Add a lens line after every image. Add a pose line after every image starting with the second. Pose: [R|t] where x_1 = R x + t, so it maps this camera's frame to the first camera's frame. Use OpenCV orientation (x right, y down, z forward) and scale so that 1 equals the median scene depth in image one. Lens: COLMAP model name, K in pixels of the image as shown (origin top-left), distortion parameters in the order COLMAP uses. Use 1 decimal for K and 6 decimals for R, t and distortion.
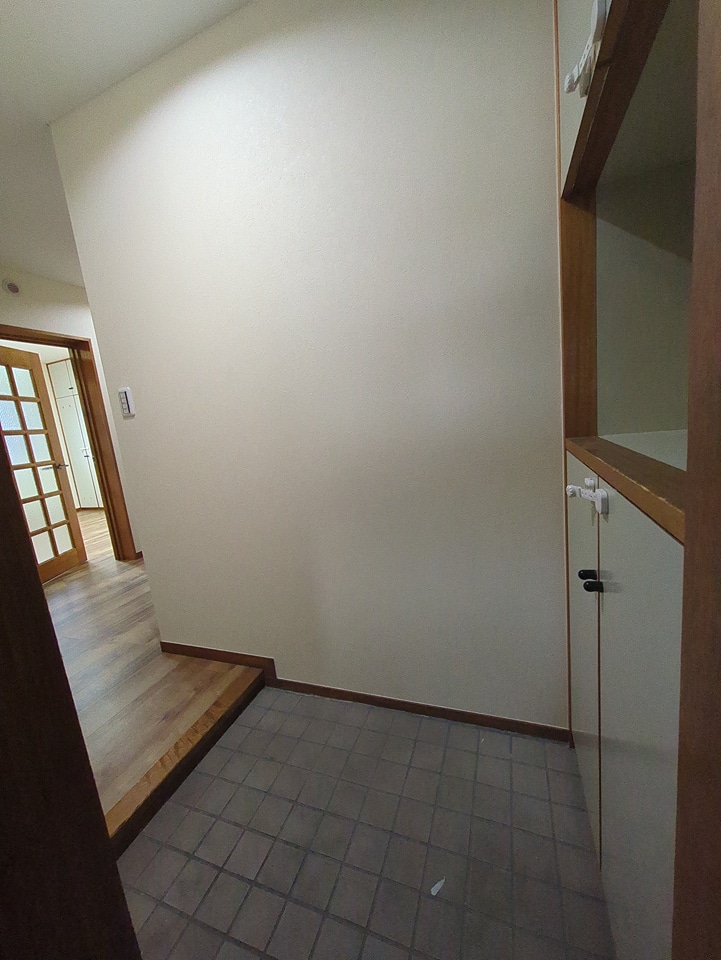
lens RADIAL K [[382.3, 0, 359.5], [0, 382.3, 480.4], [0, 0, 1]] dist [0.001825, 0.000365]
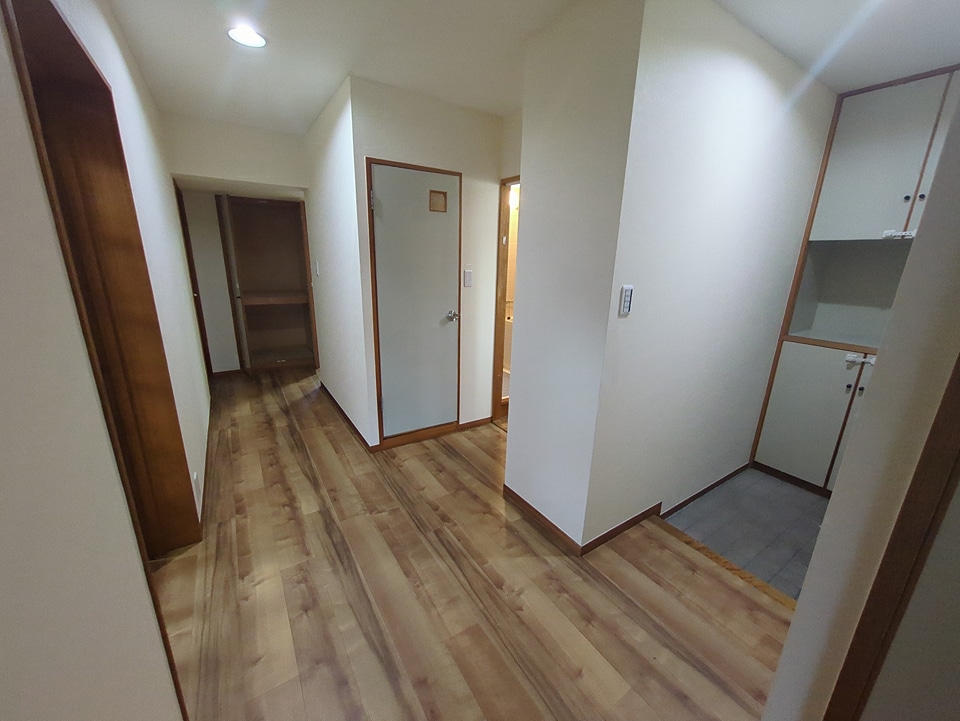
lens RADIAL K [[382.3, 0, 479.7], [0, 382.3, 361.0], [0, 0, 1]] dist [0.001825, 0.000365]
pose [[0.570234, -0.097129, 0.815720, -1.922100], [0.046693, 0.995212, 0.085861, -0.184622], [-0.820154, -0.010872, 0.572039, 0.913610]]
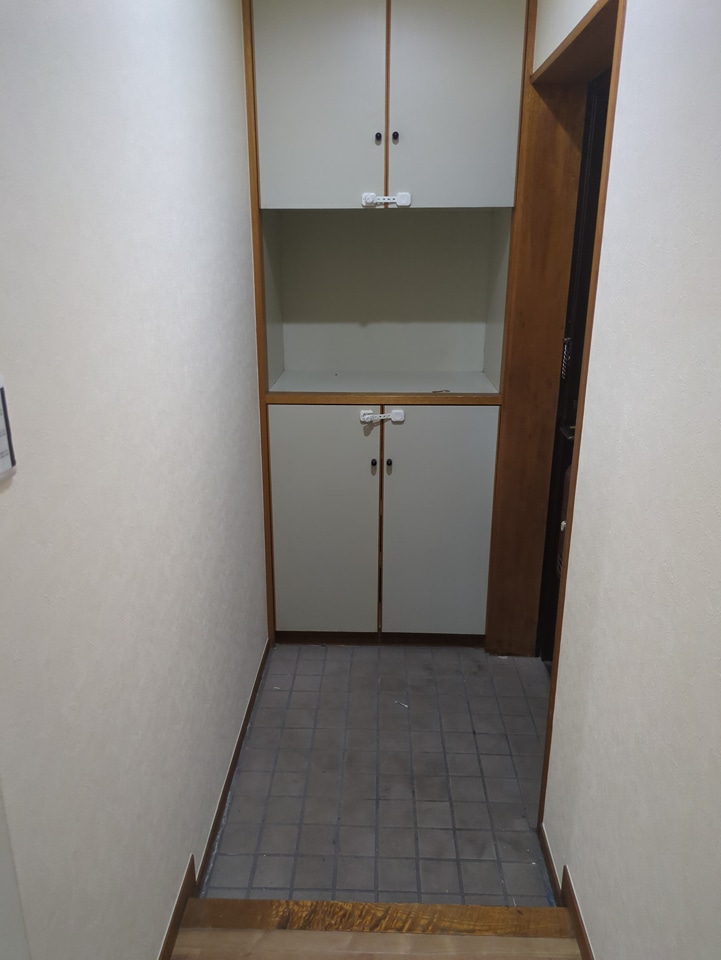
lens RADIAL K [[724.1, 0, 360.5], [0, 724.1, 483.4], [0, 0, 1]] dist [0.068861, -0.077172]
pose [[-0.329801, -0.193459, 0.924015, -1.387788], [0.190004, 0.945146, 0.265700, -0.311442], [-0.924732, 0.263195, -0.274952, 1.109017]]
